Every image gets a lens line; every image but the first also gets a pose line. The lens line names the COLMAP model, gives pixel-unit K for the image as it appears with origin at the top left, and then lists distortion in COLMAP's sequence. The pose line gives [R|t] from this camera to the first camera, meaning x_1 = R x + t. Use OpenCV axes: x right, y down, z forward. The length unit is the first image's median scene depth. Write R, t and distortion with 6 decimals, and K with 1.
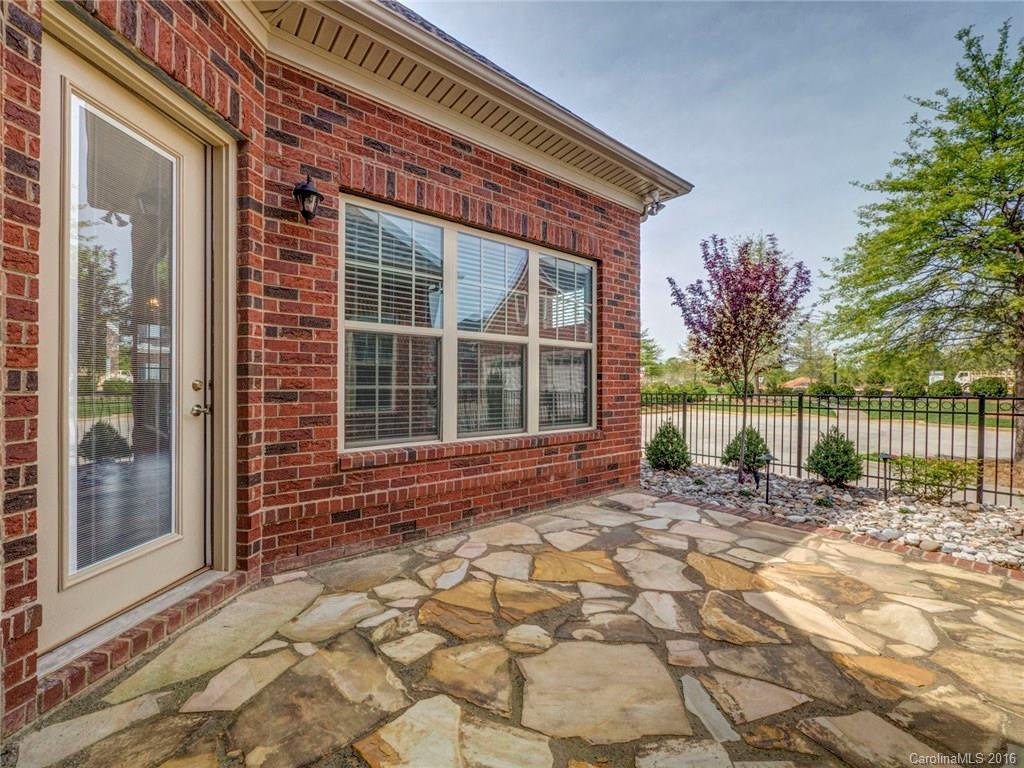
lens RADIAL K [[440.7, 0, 510.2], [0, 440.7, 384.2], [0, 0, 1]] dist [0.000596, -0.000892]
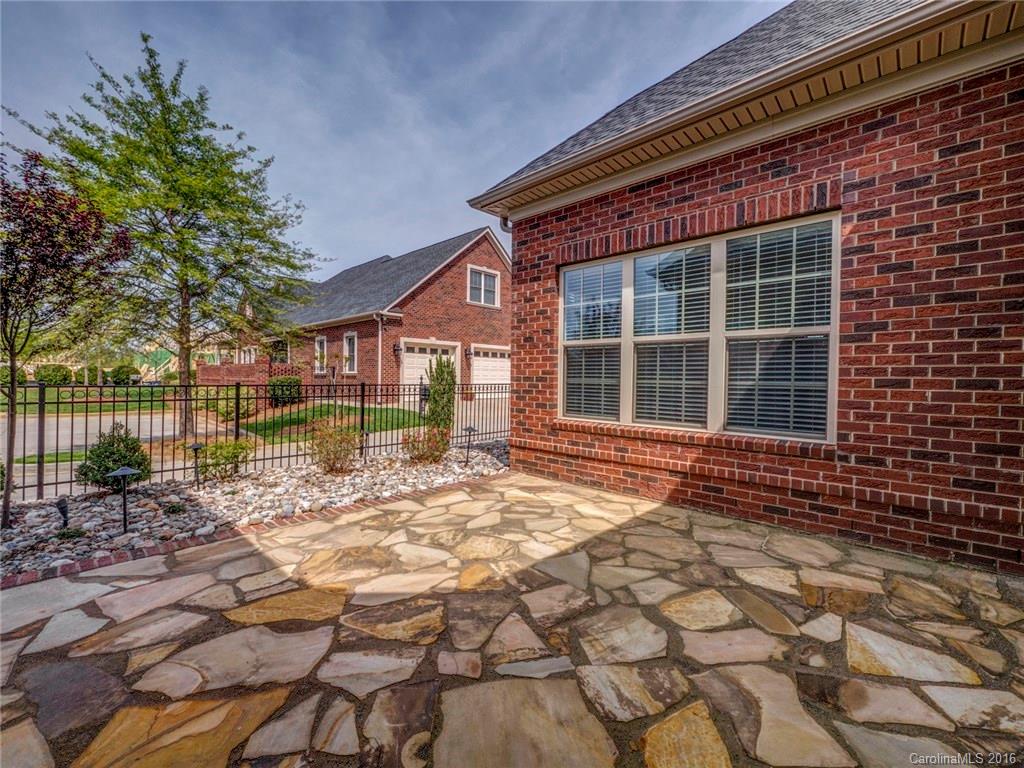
lens RADIAL K [[440.7, 0, 510.2], [0, 440.7, 384.2], [0, 0, 1]] dist [0.000596, -0.000892]
pose [[-0.146529, -0.016838, 0.989063, -0.350218], [-0.014003, 0.999790, 0.014946, -0.001157], [-0.989107, -0.011660, -0.146734, 0.675096]]
